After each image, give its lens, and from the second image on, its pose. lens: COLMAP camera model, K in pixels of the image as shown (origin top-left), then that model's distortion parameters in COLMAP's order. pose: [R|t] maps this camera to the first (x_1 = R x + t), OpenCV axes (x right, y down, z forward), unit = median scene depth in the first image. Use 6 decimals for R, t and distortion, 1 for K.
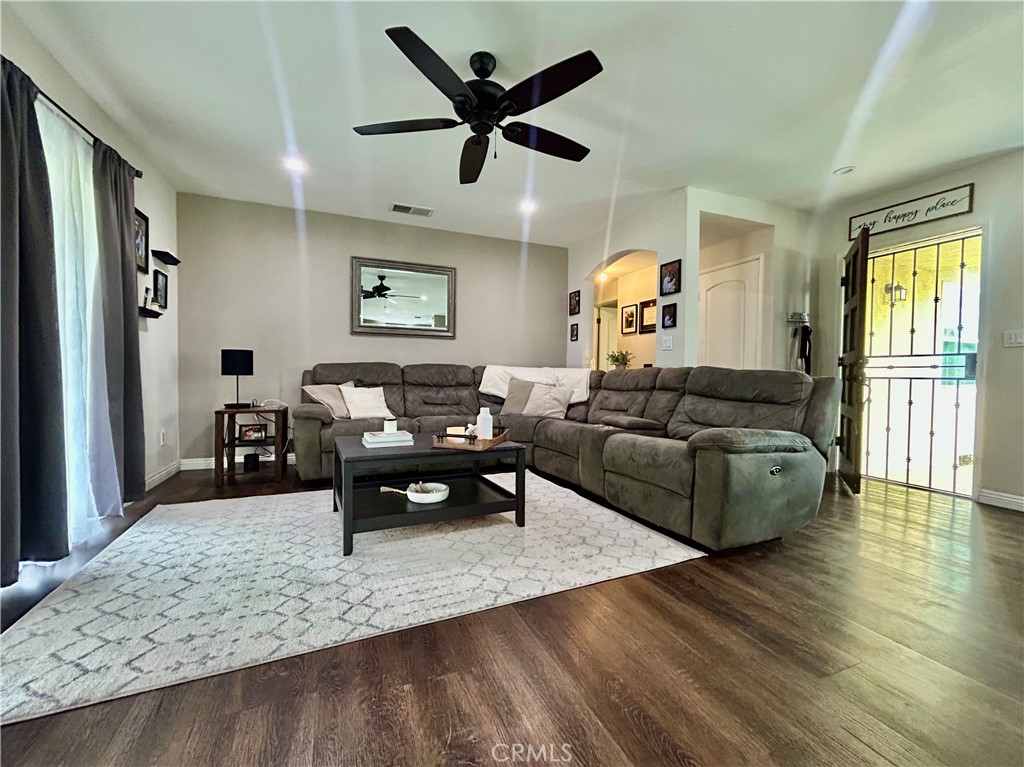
lens RADIAL K [[415.2, 0, 511.0], [0, 415.2, 382.7], [0, 0, 1]] dist [-0.003225, -0.000027]
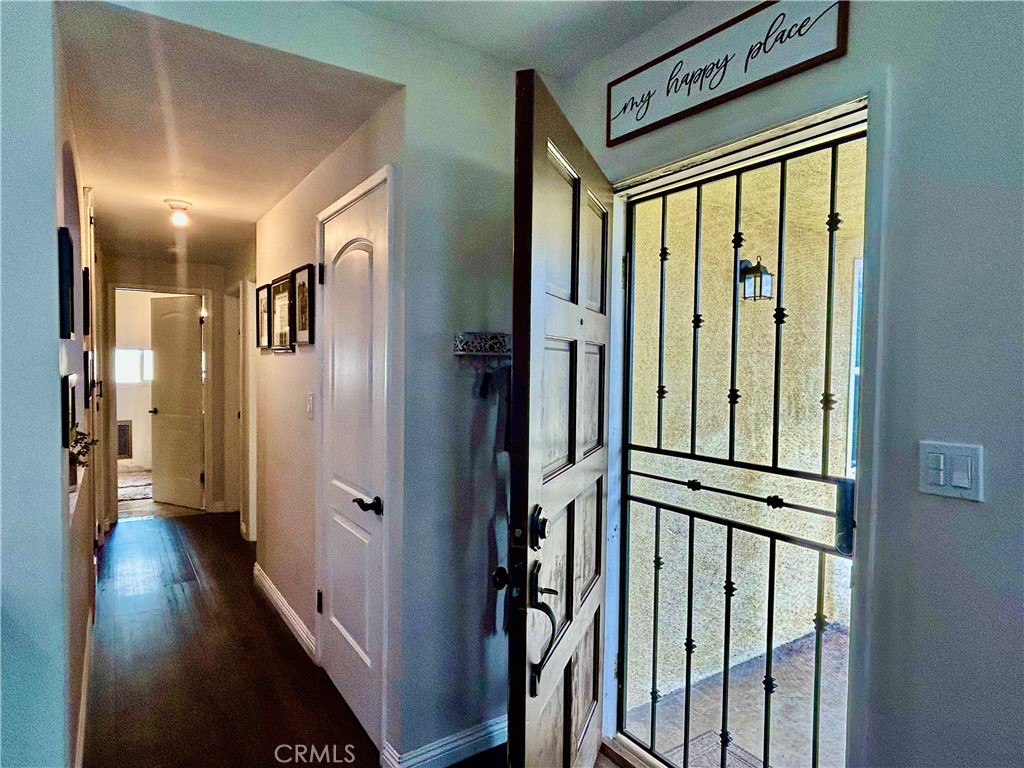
lens RADIAL K [[596.1, 0, 512.5], [0, 596.1, 387.5], [0, 0, 1]] dist [0.000135, 0.001728]
pose [[0.980845, -0.006329, 0.194685, 0.683449], [0.002624, 0.999811, 0.019281, -0.145253], [-0.194771, -0.018401, 0.980676, 0.523917]]
